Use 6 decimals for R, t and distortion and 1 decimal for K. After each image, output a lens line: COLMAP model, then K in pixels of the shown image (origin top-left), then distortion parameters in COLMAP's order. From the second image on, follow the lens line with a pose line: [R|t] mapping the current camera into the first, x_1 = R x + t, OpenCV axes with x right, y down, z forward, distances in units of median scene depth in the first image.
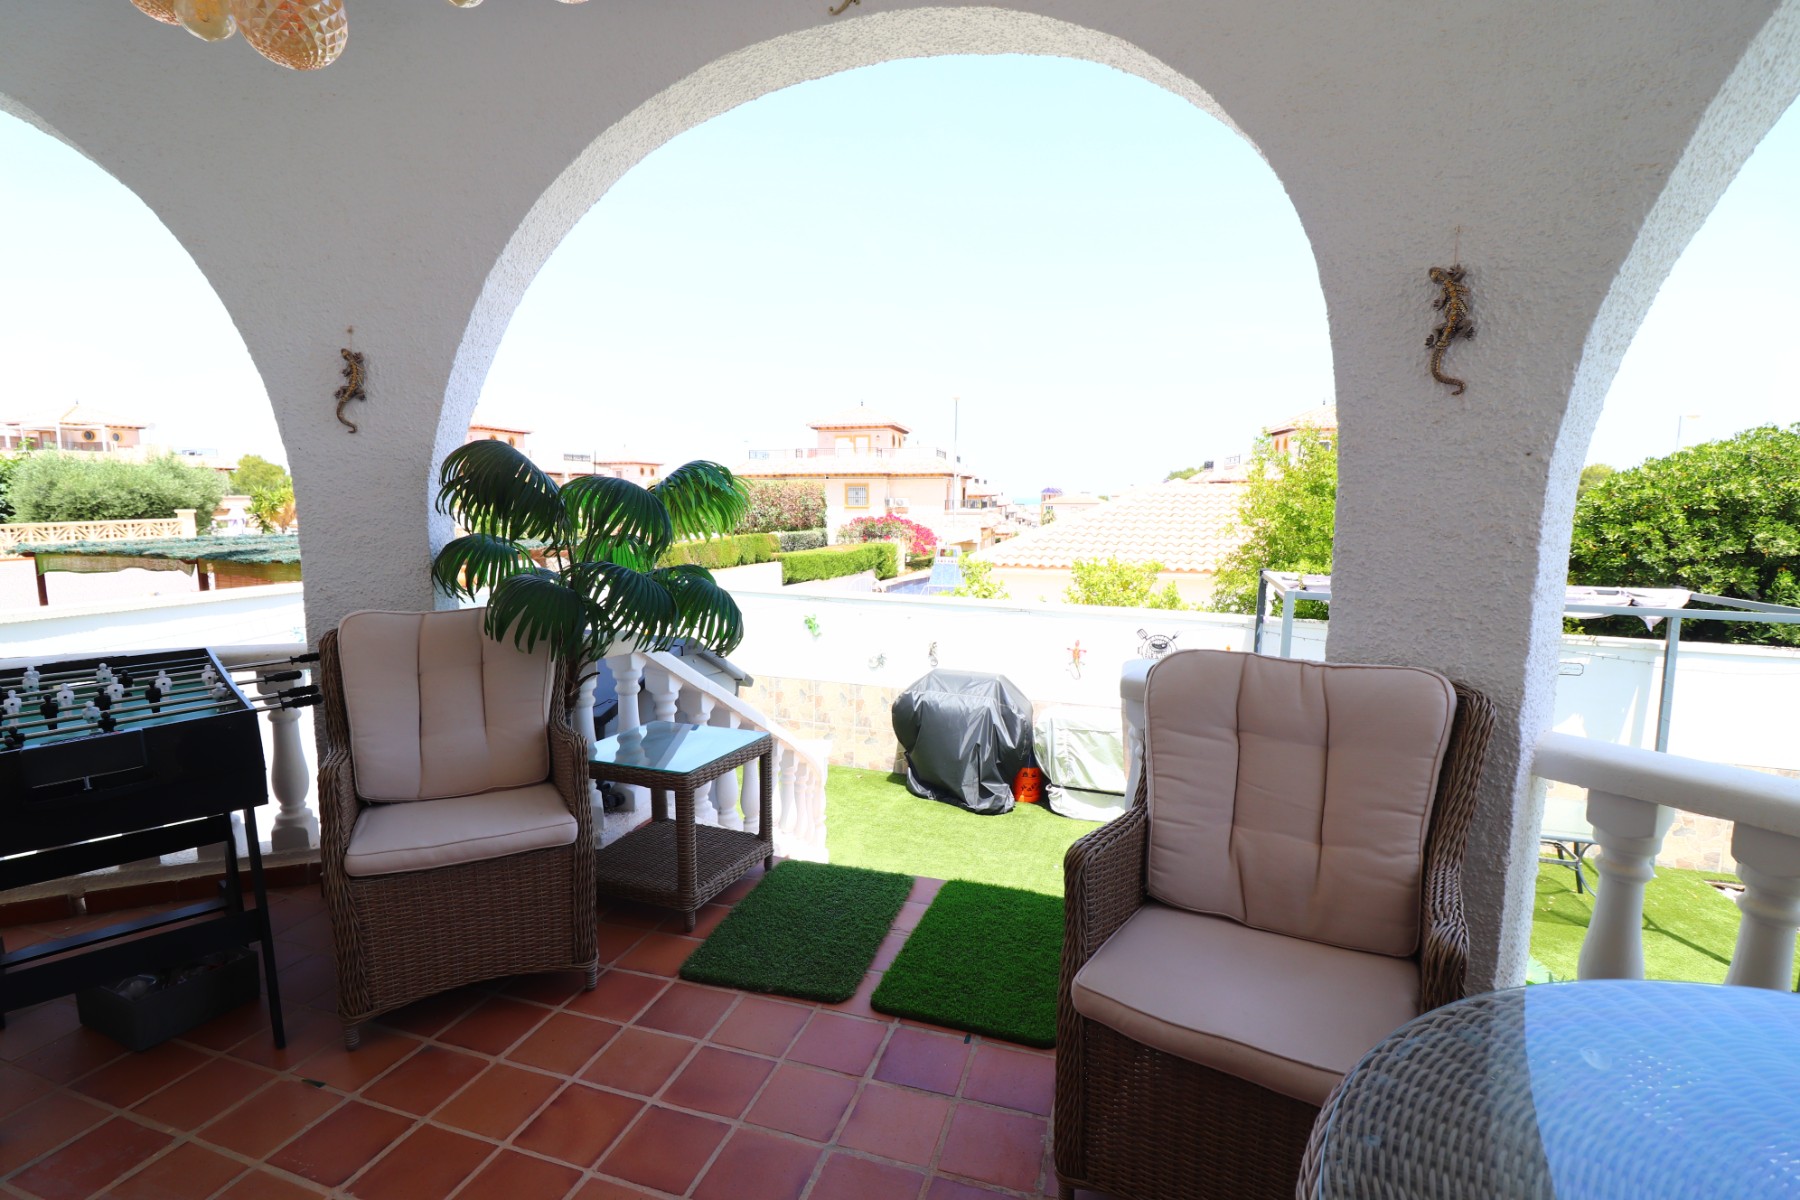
lens RADIAL K [[837.4, 0, 893.1], [0, 837.4, 597.1], [0, 0, 1]] dist [-0.018520, -0.001092]
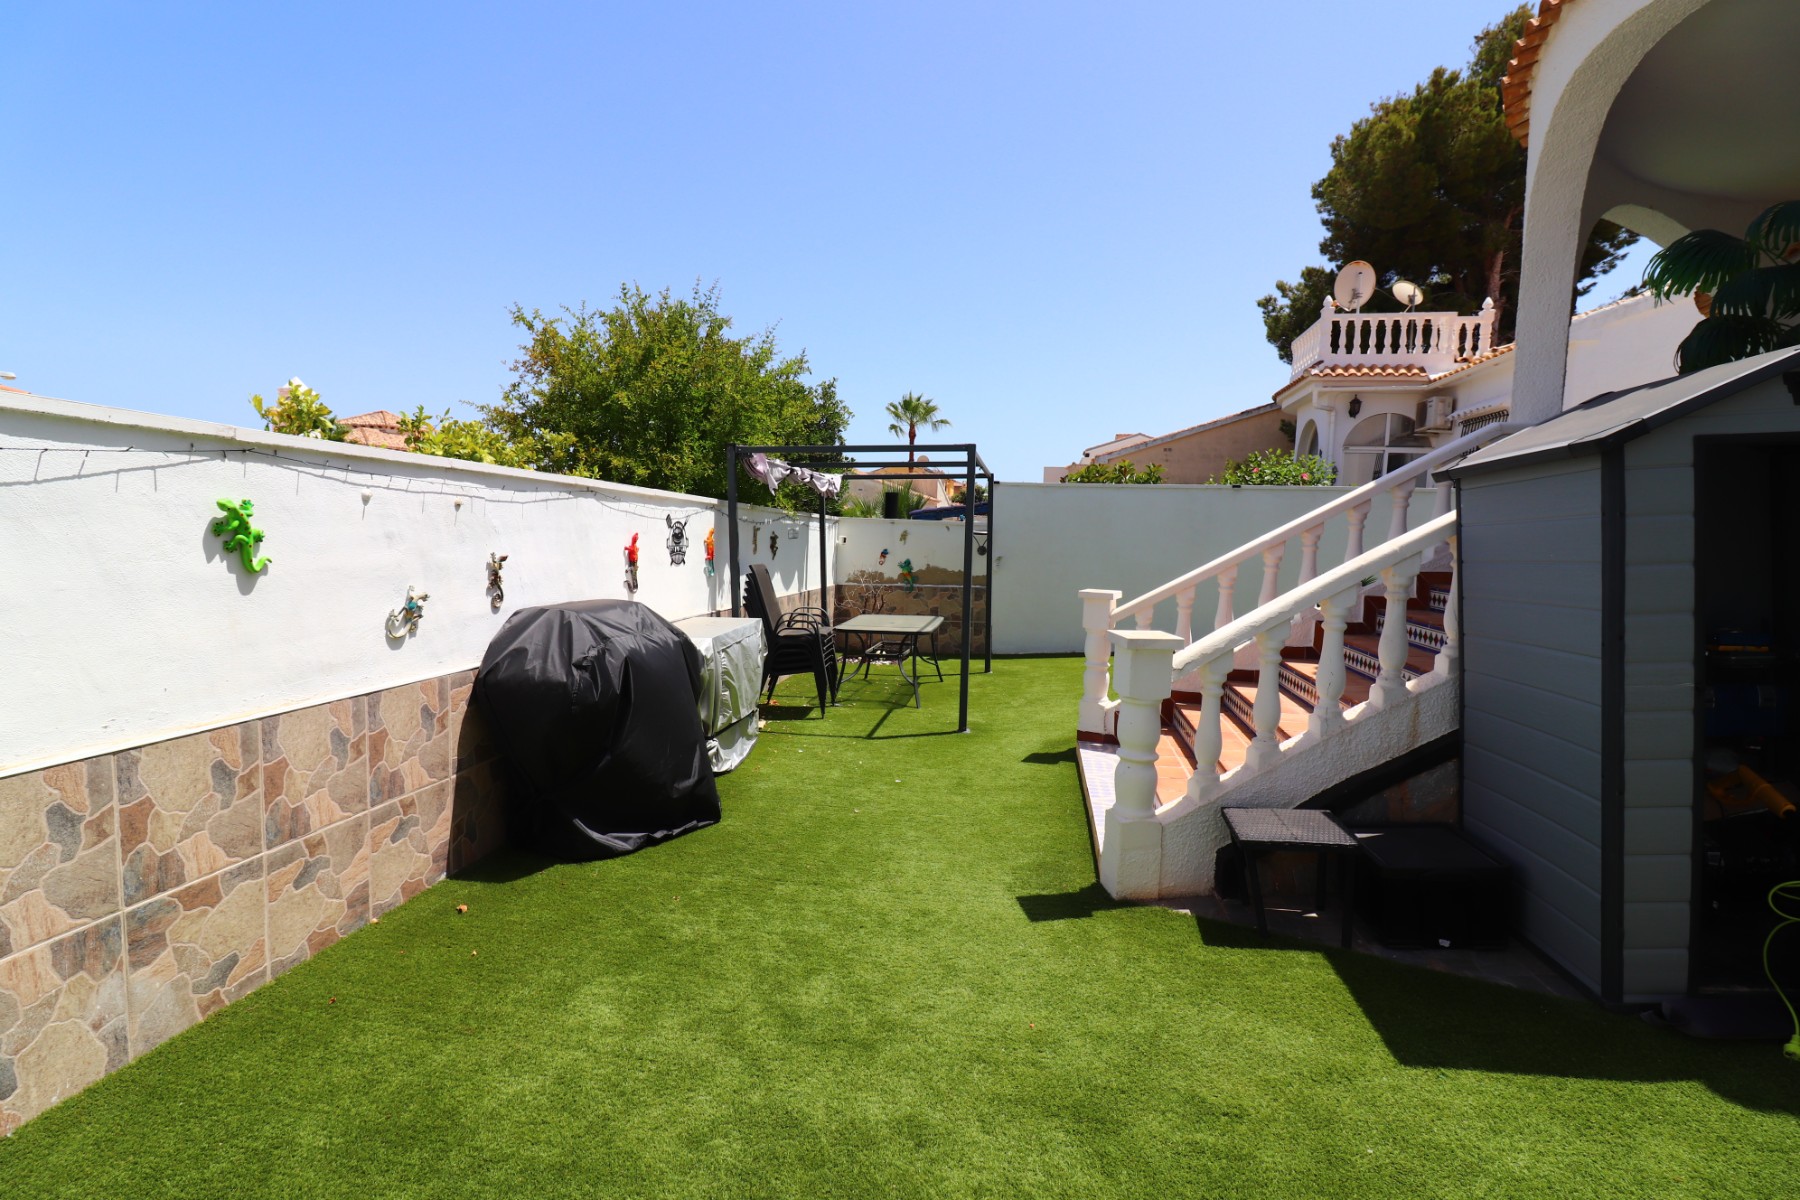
lens RADIAL K [[837.4, 0, 893.1], [0, 837.4, 597.1], [0, 0, 1]] dist [-0.018520, -0.001092]
pose [[-0.129284, -0.088046, 0.987691, -0.431594], [0.121416, 0.987150, 0.103891, 0.052514], [-0.984146, 0.133353, -0.116932, 0.806832]]
